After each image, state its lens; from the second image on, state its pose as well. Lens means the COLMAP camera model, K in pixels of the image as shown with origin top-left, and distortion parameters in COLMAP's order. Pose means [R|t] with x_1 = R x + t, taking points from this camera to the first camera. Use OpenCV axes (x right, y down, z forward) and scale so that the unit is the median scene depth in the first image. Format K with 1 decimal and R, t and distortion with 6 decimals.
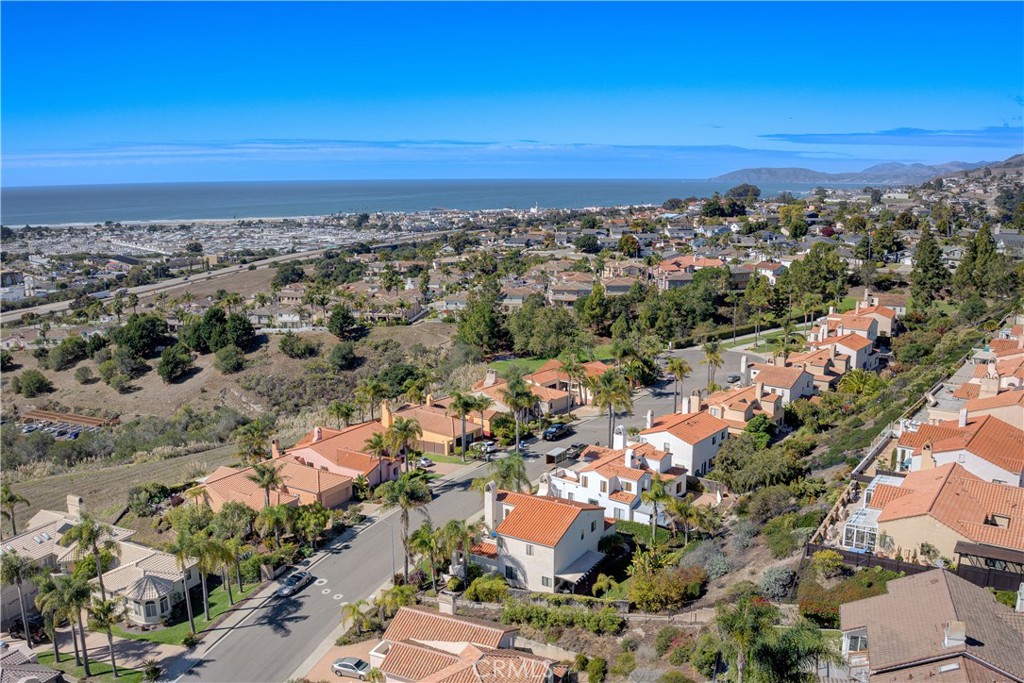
lens RADIAL K [[856.2, 0, 520.0], [0, 856.2, 339.1], [0, 0, 1]] dist [-0.101526, -0.019822]
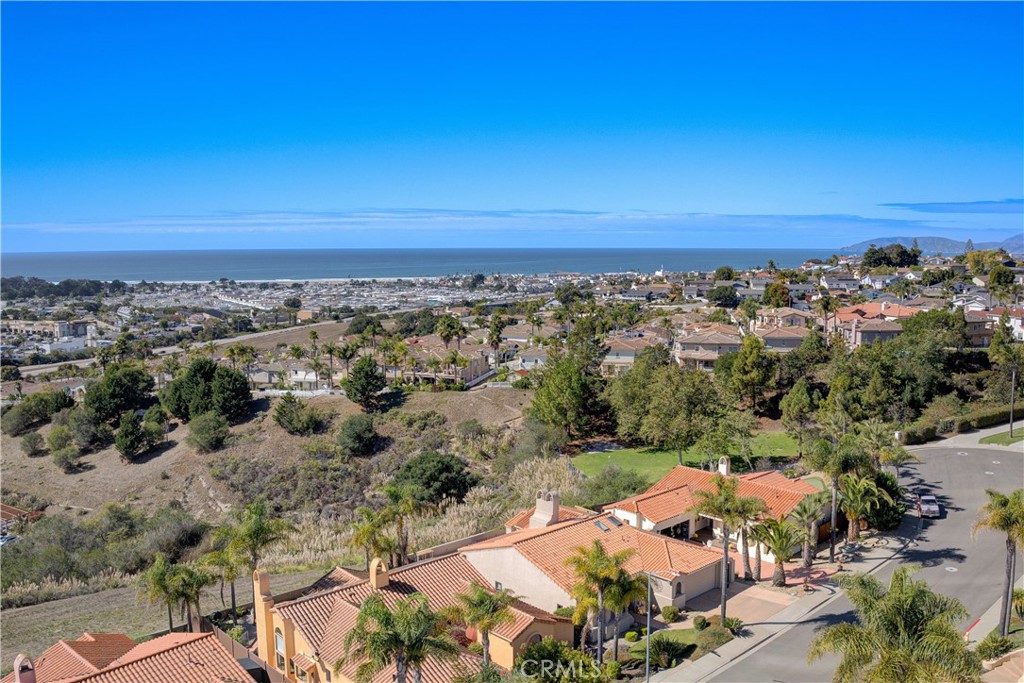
lens RADIAL K [[856.2, 0, 514.3], [0, 856.2, 342.1], [0, 0, 1]] dist [-0.101526, -0.019822]
pose [[0.988434, 0.017214, -0.150670, 0.011181], [-0.028647, 0.996843, -0.074047, -0.006380], [0.148920, 0.077507, 0.985807, 0.370588]]
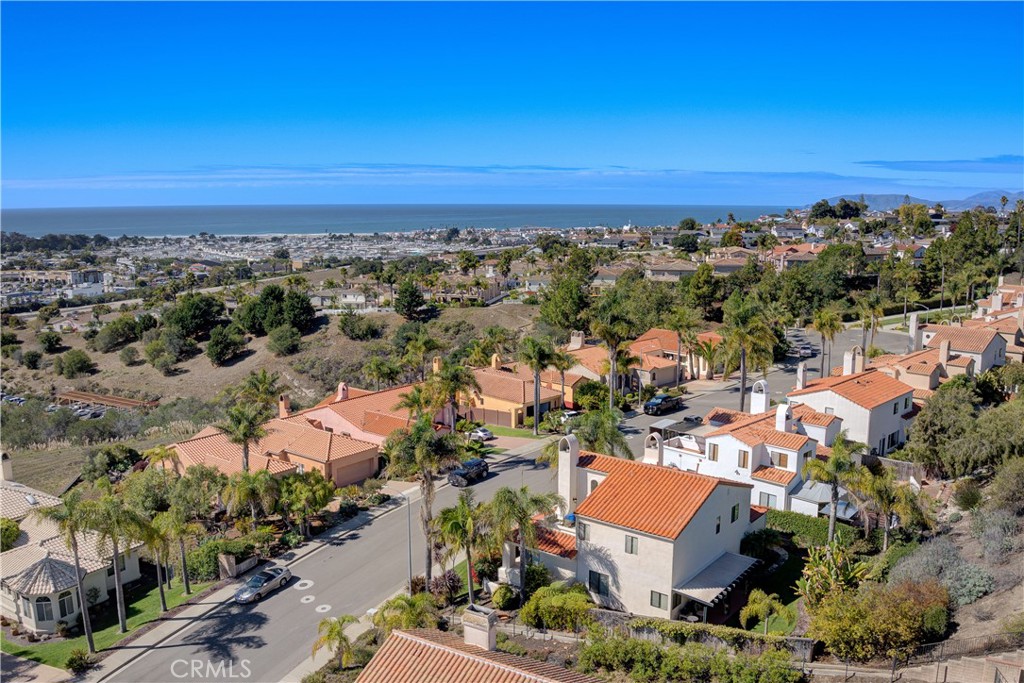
lens RADIAL K [[856.2, 0, 517.3], [0, 856.2, 338.3], [0, 0, 1]] dist [-0.101526, -0.019822]
pose [[0.993953, 0.020756, -0.107831, -0.002351], [-0.024009, 0.999292, -0.028957, 0.044701], [0.107154, 0.031371, 0.993747, 0.145087]]
